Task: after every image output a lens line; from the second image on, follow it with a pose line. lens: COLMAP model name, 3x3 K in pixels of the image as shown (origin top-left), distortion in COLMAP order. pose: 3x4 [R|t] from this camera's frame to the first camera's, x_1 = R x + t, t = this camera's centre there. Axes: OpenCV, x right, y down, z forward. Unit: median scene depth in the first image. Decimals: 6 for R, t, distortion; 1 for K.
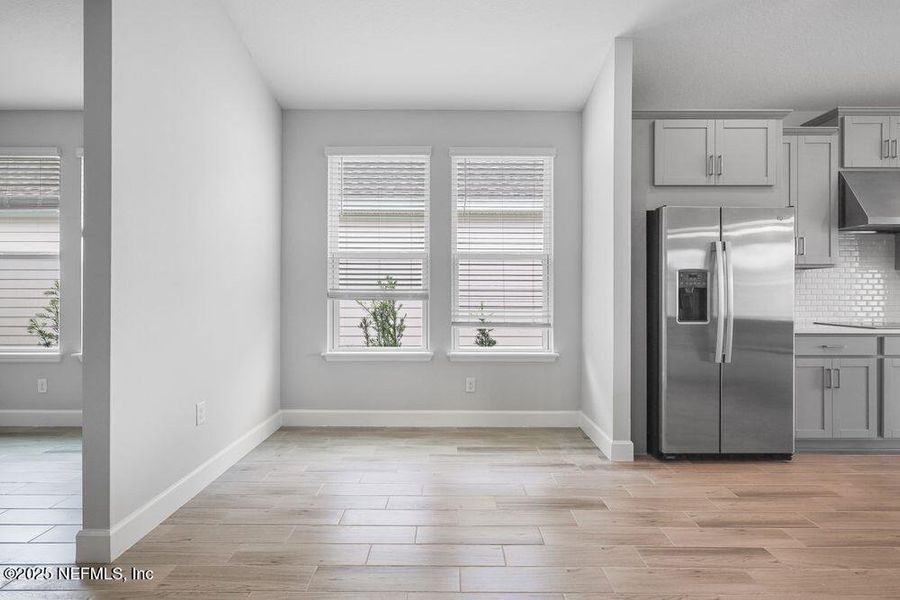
lens RADIAL K [[422.0, 0, 441.5], [0, 422.0, 294.2], [0, 0, 1]] dist [-0.004875, 0.002591]
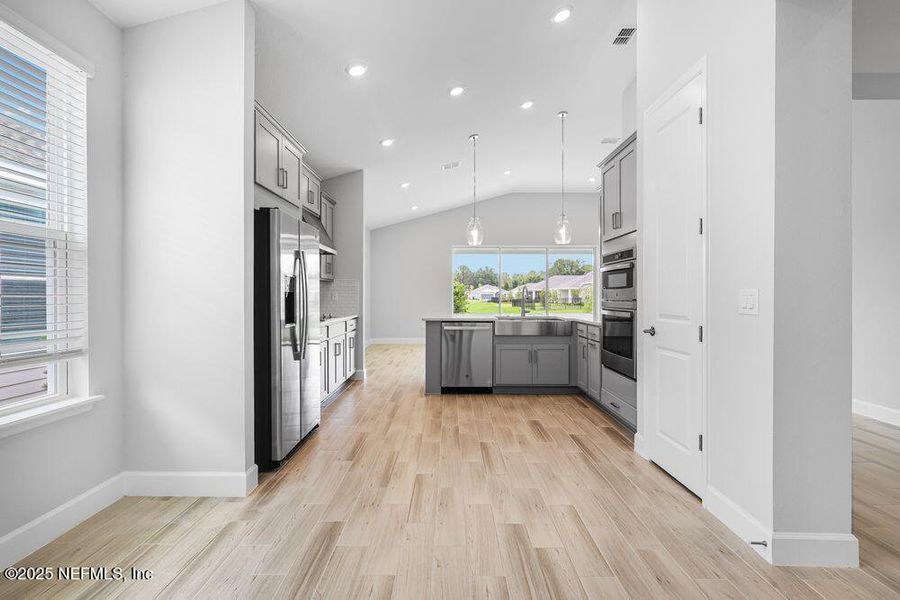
lens RADIAL K [[422.0, 0, 454.2], [0, 422.0, 304.2], [0, 0, 1]] dist [-0.004875, 0.002591]
pose [[-0.030832, -0.023328, 0.999252, -0.434630], [0.003401, 0.999719, 0.023444, -0.009011], [-0.999519, 0.004121, -0.030744, 0.592787]]
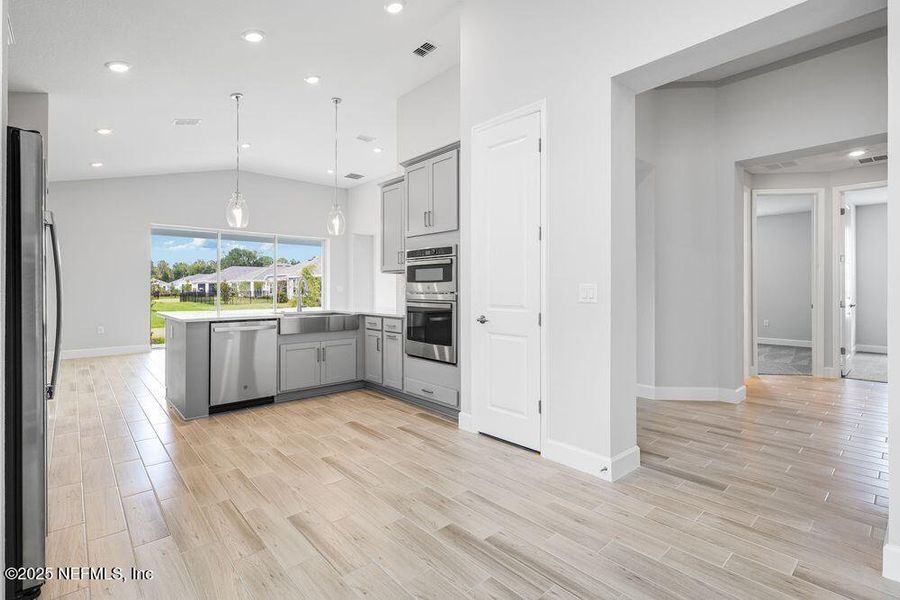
lens RADIAL K [[422.0, 0, 455.1], [0, 422.0, 293.5], [0, 0, 1]] dist [-0.004875, 0.002591]
pose [[-0.696010, -0.011784, 0.717936, -0.225837], [-0.000294, 0.999870, 0.016126, -0.009652], [-0.718032, 0.011012, -0.695923, 0.942723]]
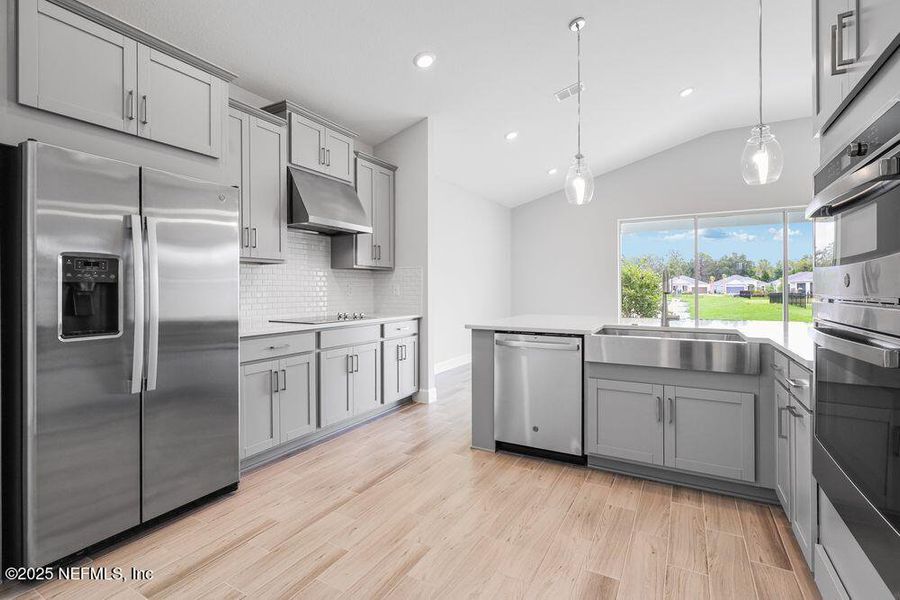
lens RADIAL K [[422.0, 0, 454.6], [0, 422.0, 292.0], [0, 0, 1]] dist [-0.004875, 0.002591]
pose [[0.472216, -0.009693, 0.881430, 0.285735], [0.005761, 0.999952, 0.007910, -0.002951], [-0.881464, 0.001342, 0.472249, 0.211641]]
